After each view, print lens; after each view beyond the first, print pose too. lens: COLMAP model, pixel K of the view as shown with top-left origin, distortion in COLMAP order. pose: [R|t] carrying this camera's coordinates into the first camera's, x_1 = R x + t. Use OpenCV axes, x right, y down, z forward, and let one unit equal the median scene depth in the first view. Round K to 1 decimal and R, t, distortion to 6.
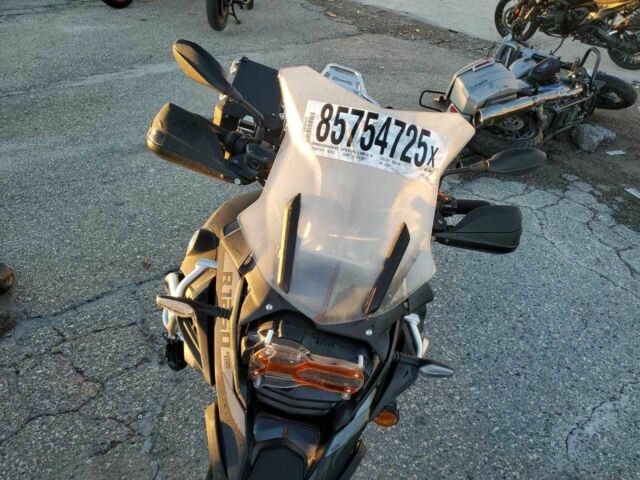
lens RADIAL K [[491.4, 0, 306.5], [0, 491.4, 252.8], [0, 0, 1]] dist [0.000871, 0.011649]
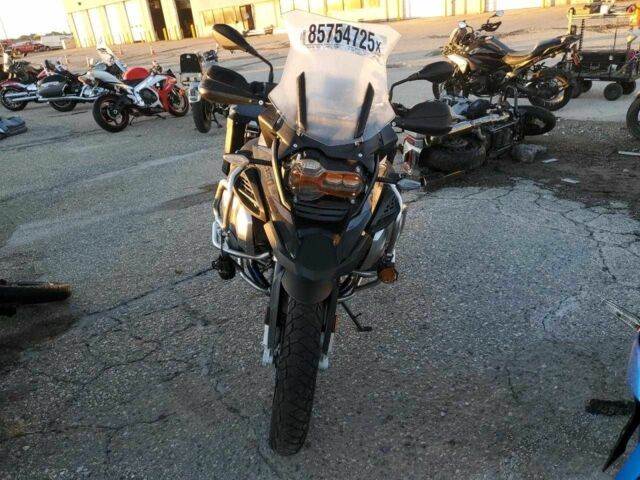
lens RADIAL K [[491.4, 0, 306.5], [0, 491.4, 252.8], [0, 0, 1]] dist [0.000871, 0.011649]
pose [[0.988528, -0.146522, 0.036656, -0.071890], [0.151028, 0.961577, -0.229259, 0.391627], [-0.001656, 0.232165, 0.972675, -0.224528]]
